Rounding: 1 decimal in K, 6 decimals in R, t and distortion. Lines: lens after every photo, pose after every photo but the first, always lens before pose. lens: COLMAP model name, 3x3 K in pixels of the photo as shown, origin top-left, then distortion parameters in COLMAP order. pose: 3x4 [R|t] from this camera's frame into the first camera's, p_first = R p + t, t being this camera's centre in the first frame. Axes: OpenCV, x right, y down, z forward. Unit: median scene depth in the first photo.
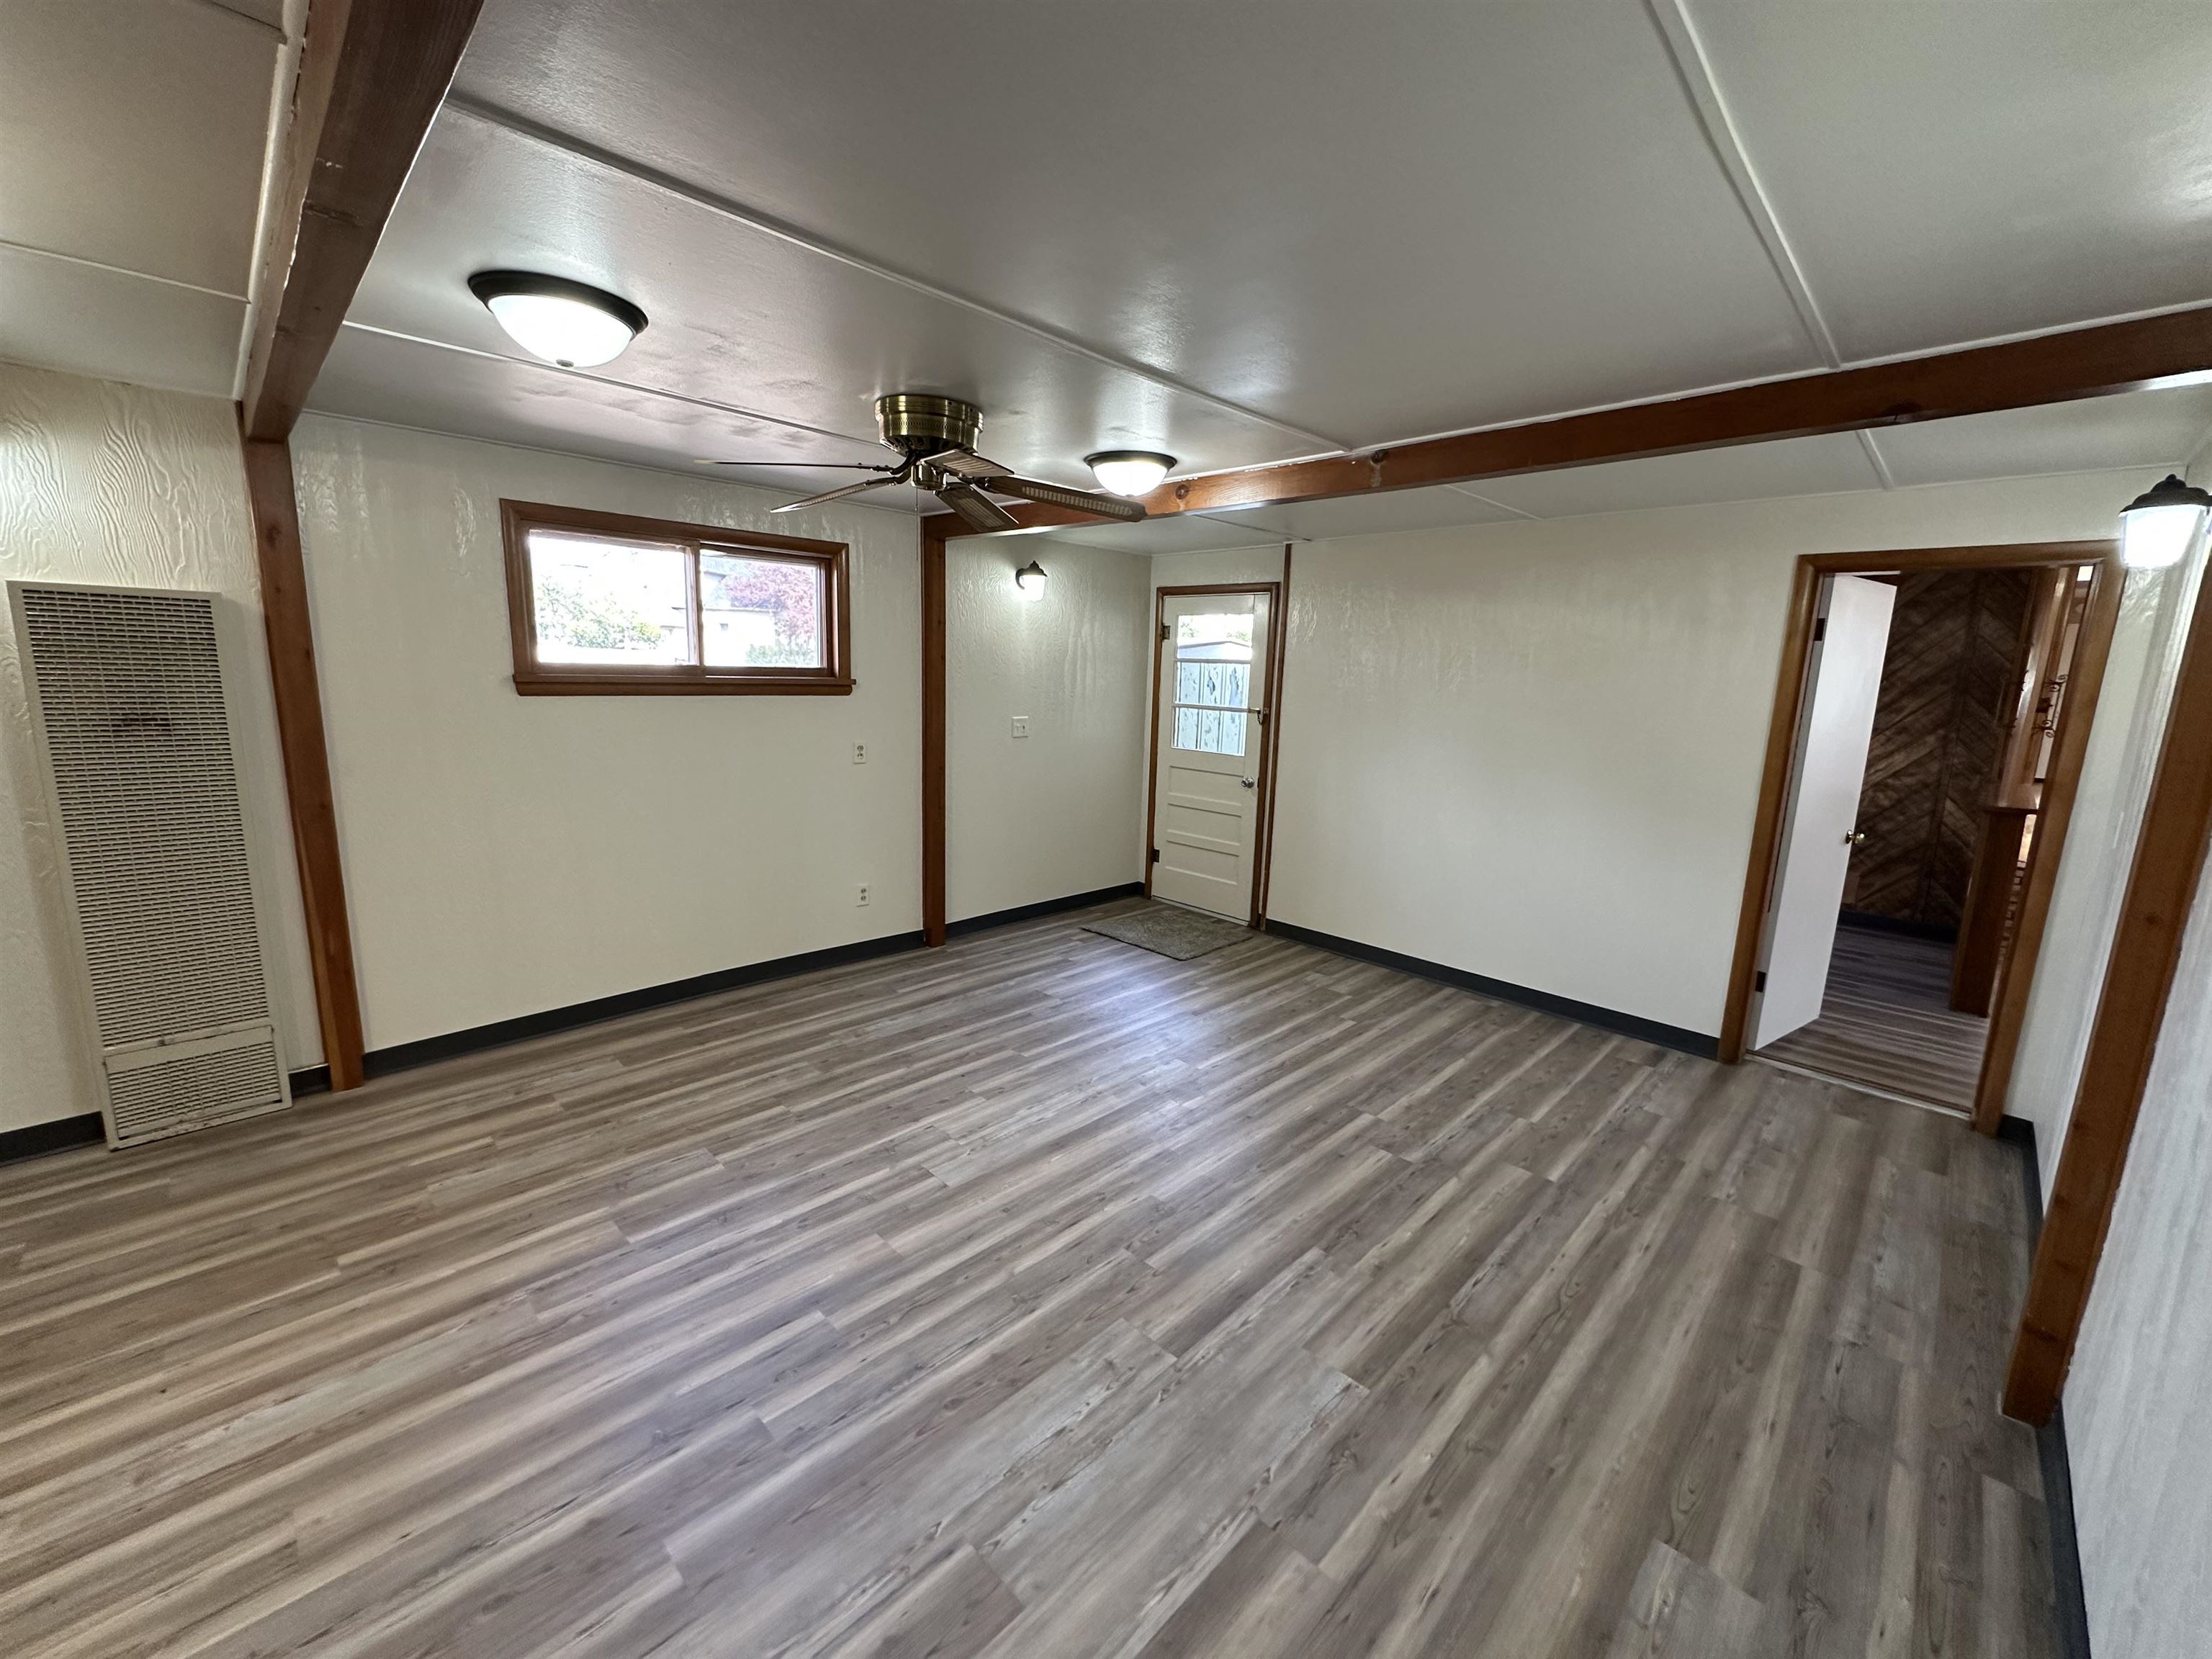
lens RADIAL K [[881.5, 0, 1105.4], [0, 881.5, 824.3], [0, 0, 1]] dist [-0.003588, 0.000135]
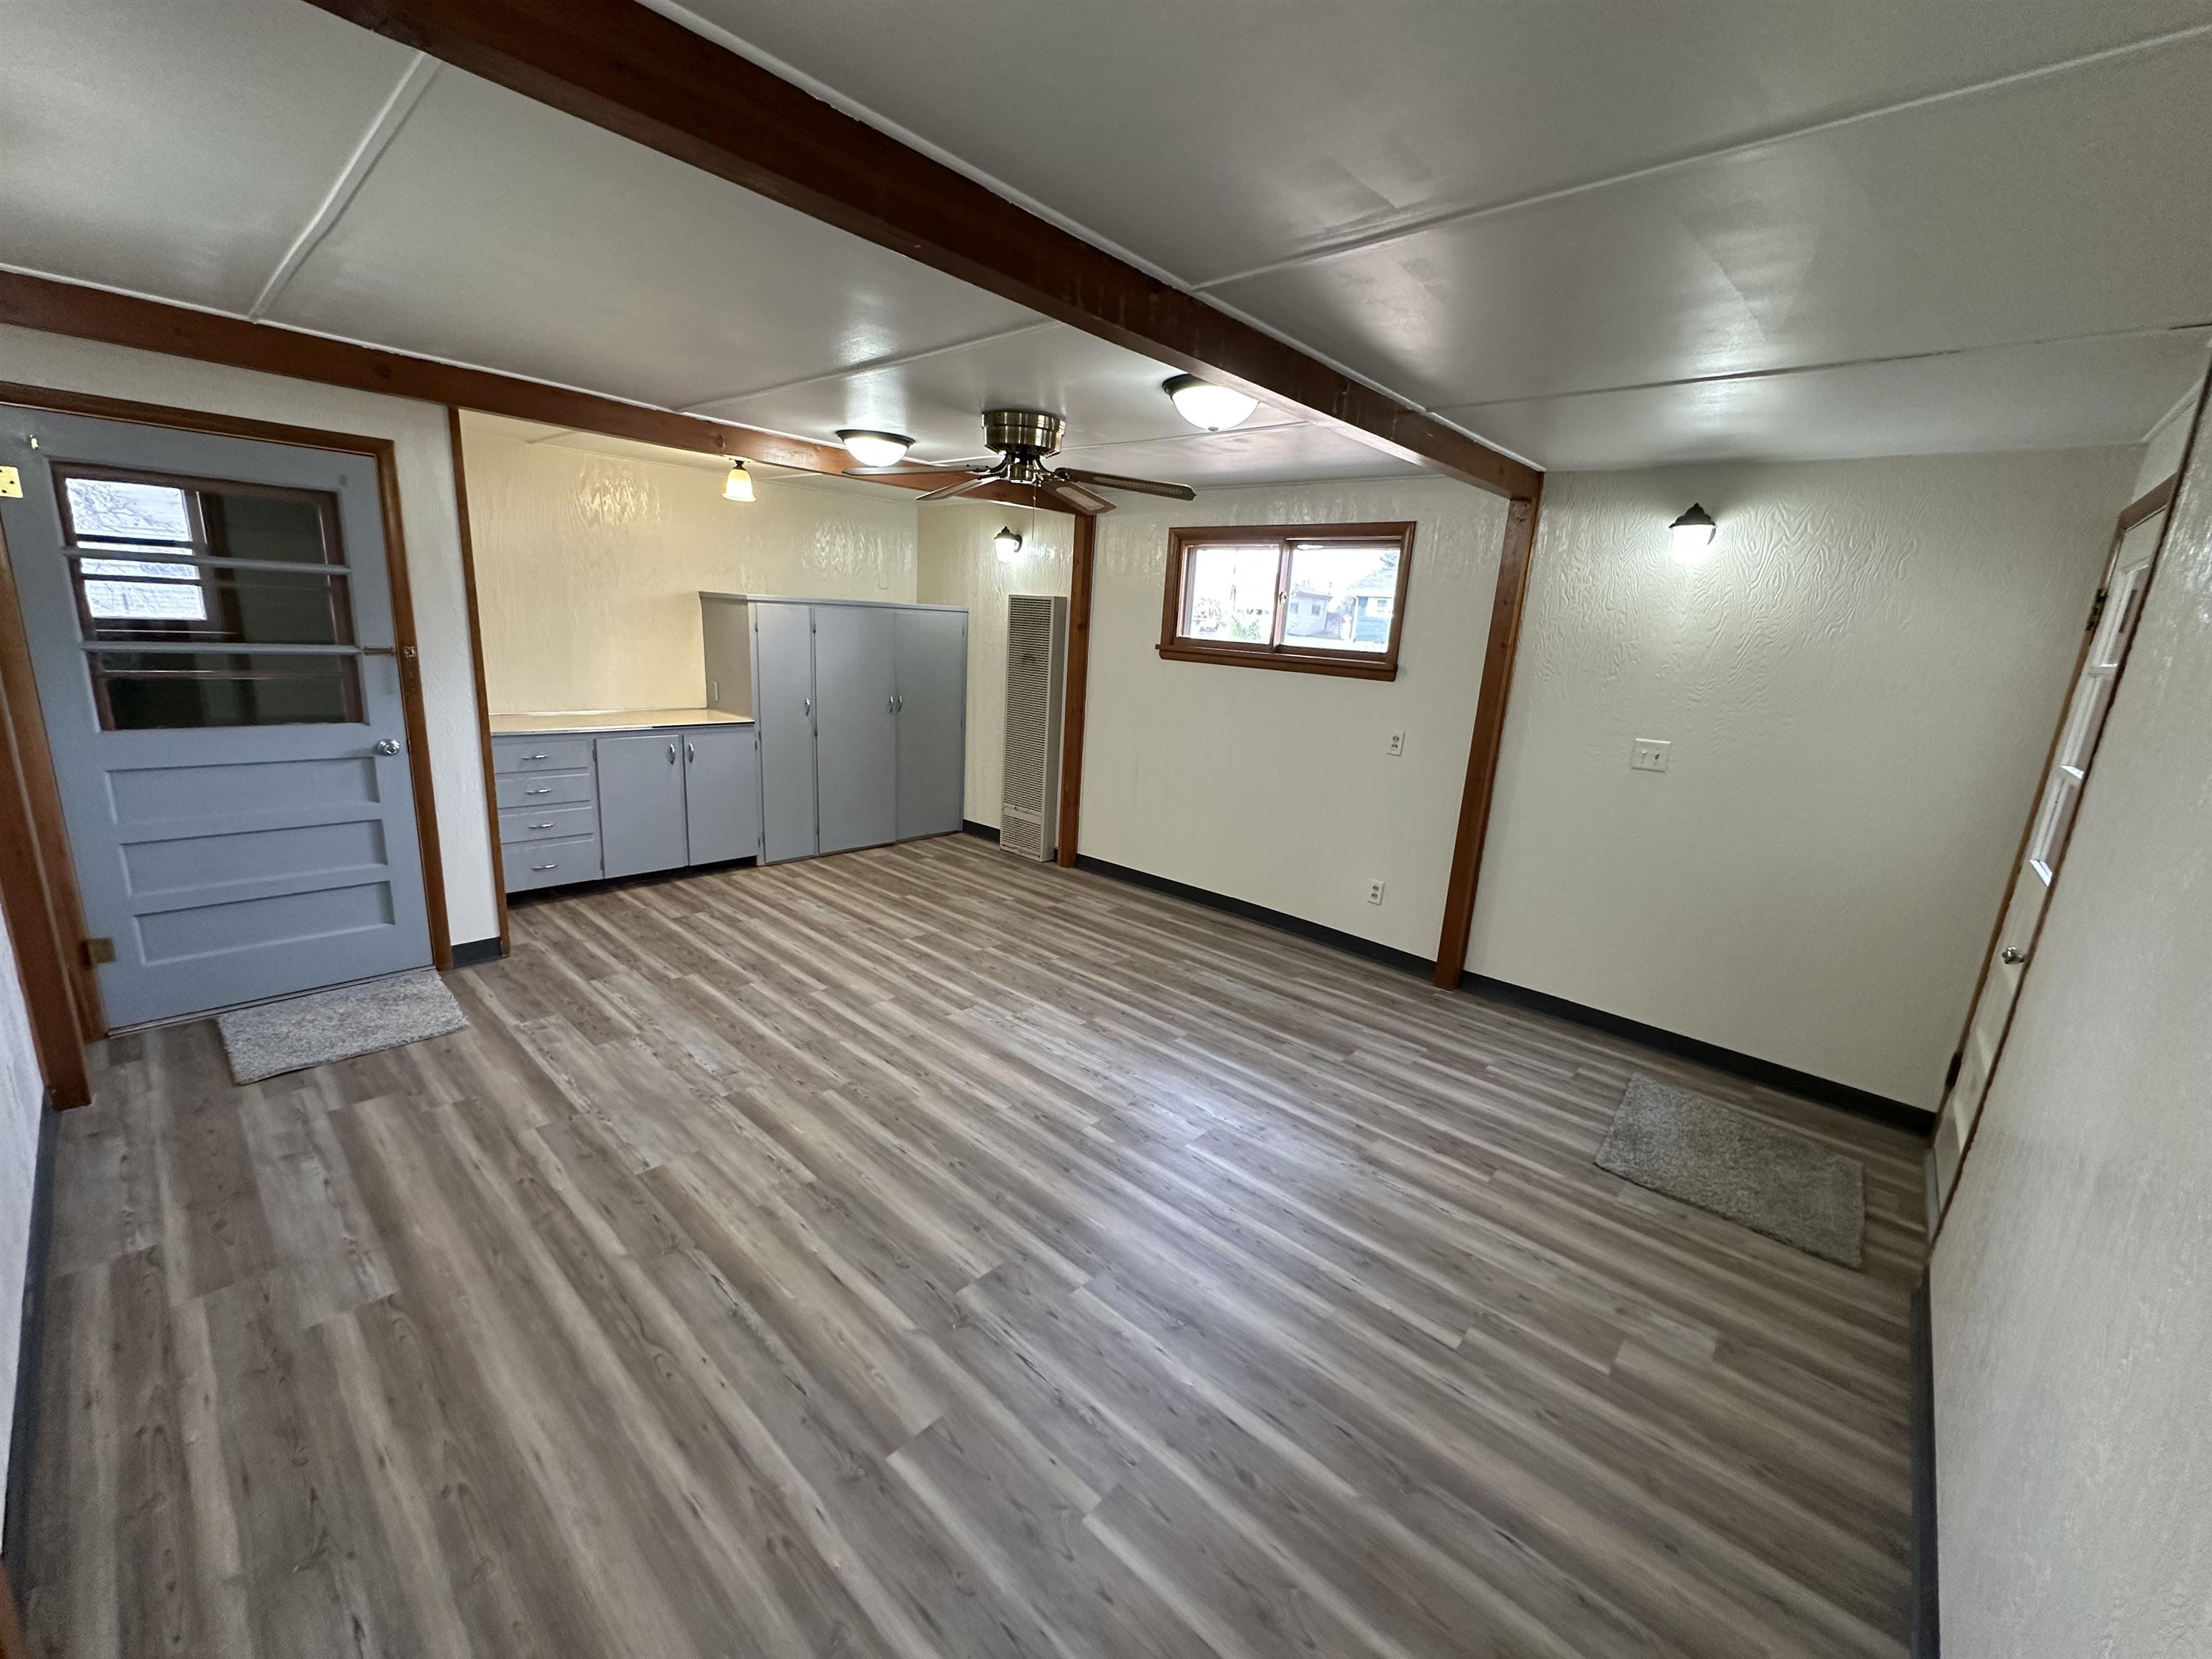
lens RADIAL K [[881.5, 0, 1106.5], [0, 881.5, 828.5], [0, 0, 1]] dist [-0.003588, 0.000135]
pose [[0.048237, 0.202959, -0.977998, 0.969893], [-0.237253, 0.953444, 0.186162, -0.145119], [0.970250, 0.223053, 0.094143, 0.945964]]
